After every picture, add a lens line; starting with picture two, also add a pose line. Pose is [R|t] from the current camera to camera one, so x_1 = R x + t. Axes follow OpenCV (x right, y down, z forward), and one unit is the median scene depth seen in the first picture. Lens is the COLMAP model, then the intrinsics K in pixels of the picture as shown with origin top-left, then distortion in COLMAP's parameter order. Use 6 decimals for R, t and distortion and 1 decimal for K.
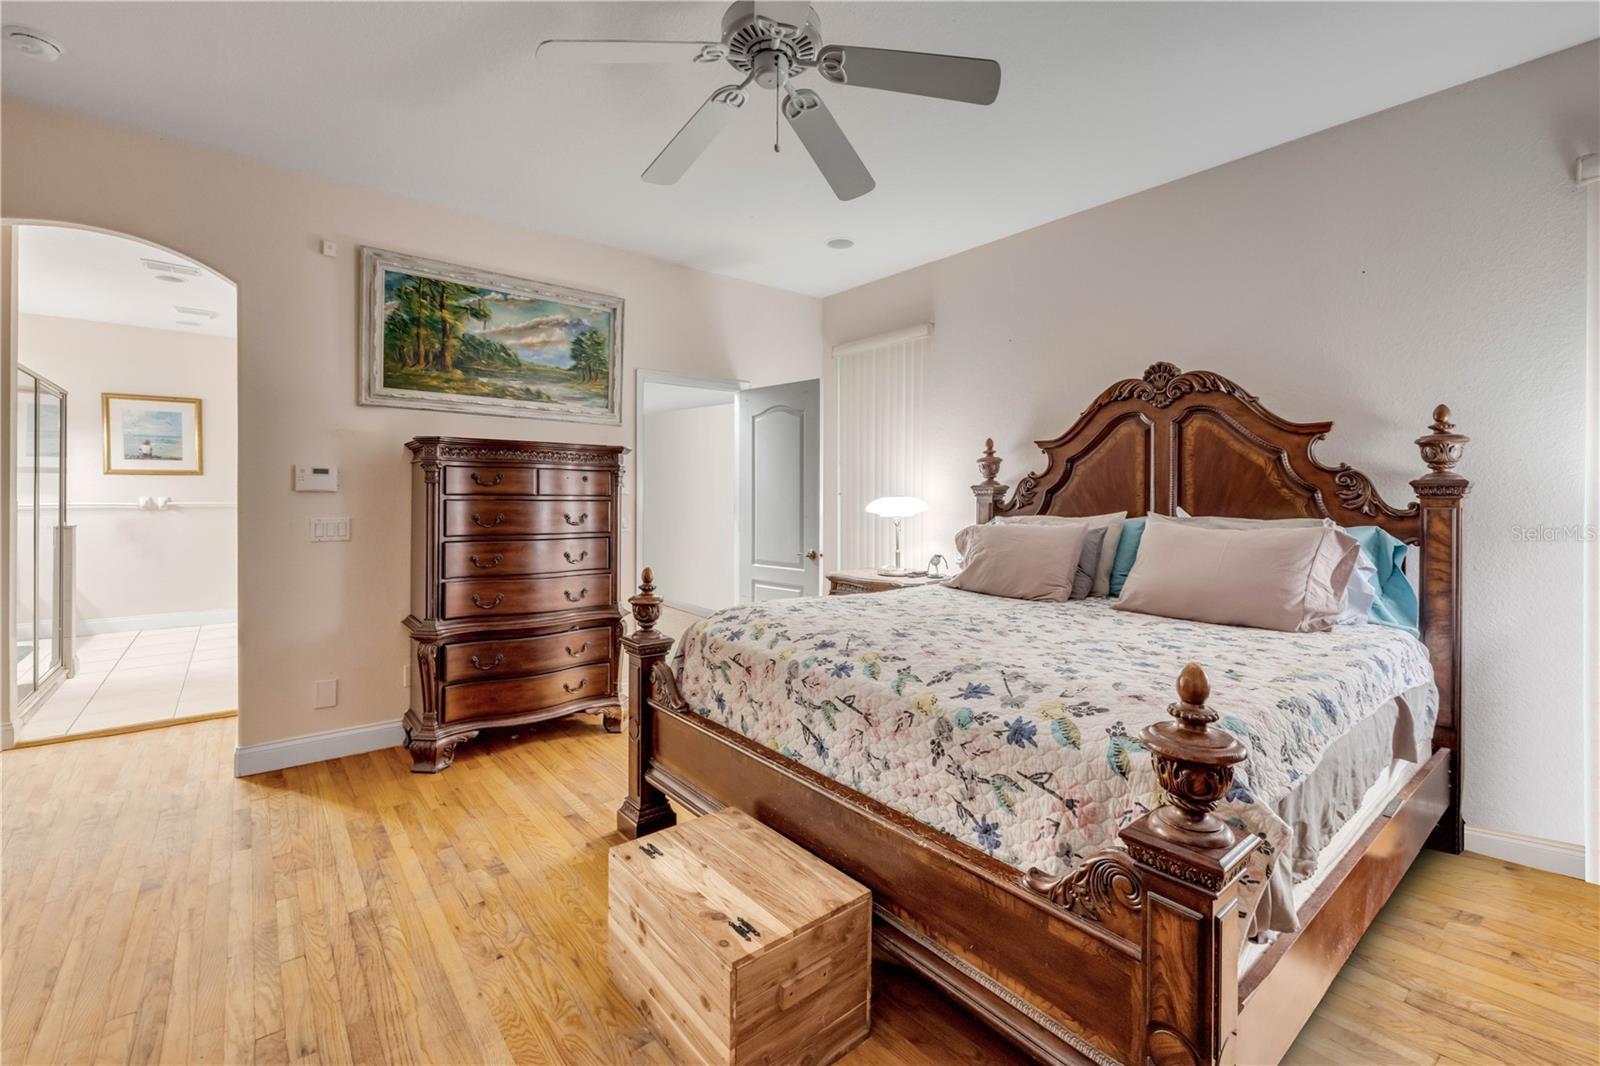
lens RADIAL K [[685.6, 0, 802.3], [0, 685.6, 494.3], [0, 0, 1]] dist [-0.002561, -0.000603]
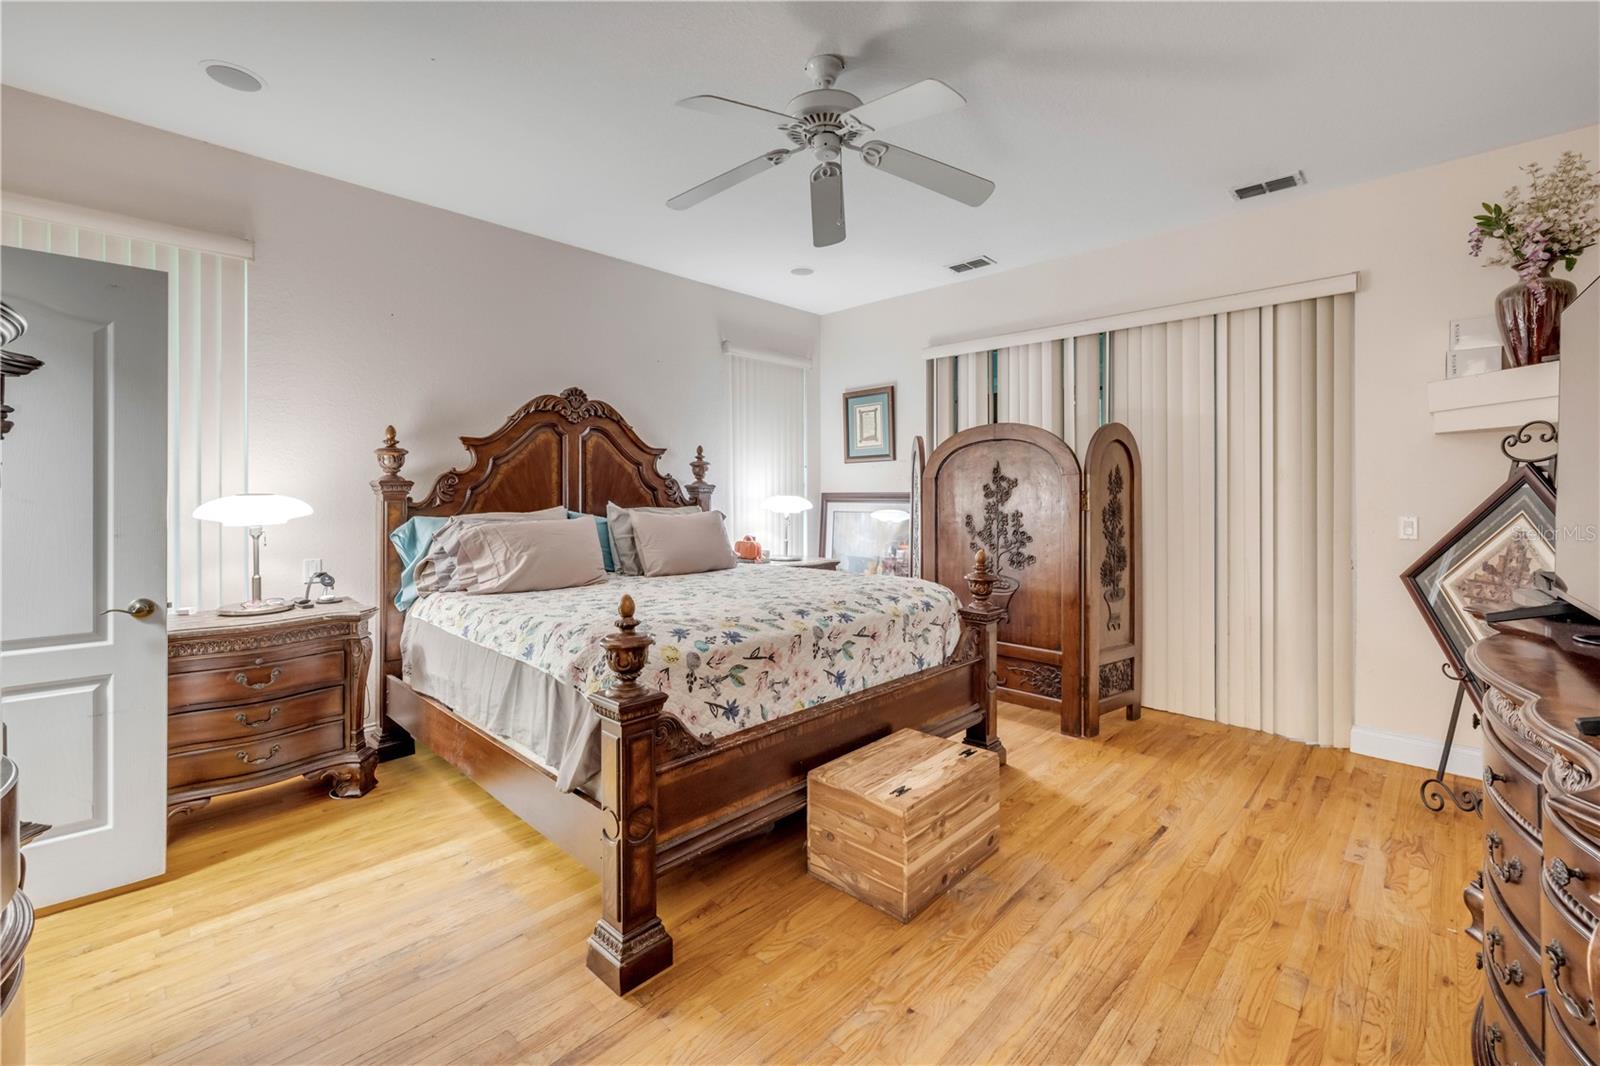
lens RADIAL K [[674.0, 0, 800.0], [0, 674.0, 488.8], [0, 0, 1]] dist [0.000789, 0.000064]
pose [[-0.123195, 0.004942, 0.992370, -0.900356], [-0.004978, 0.999972, -0.005598, -0.000368], [-0.992370, -0.005629, -0.123166, 0.867998]]
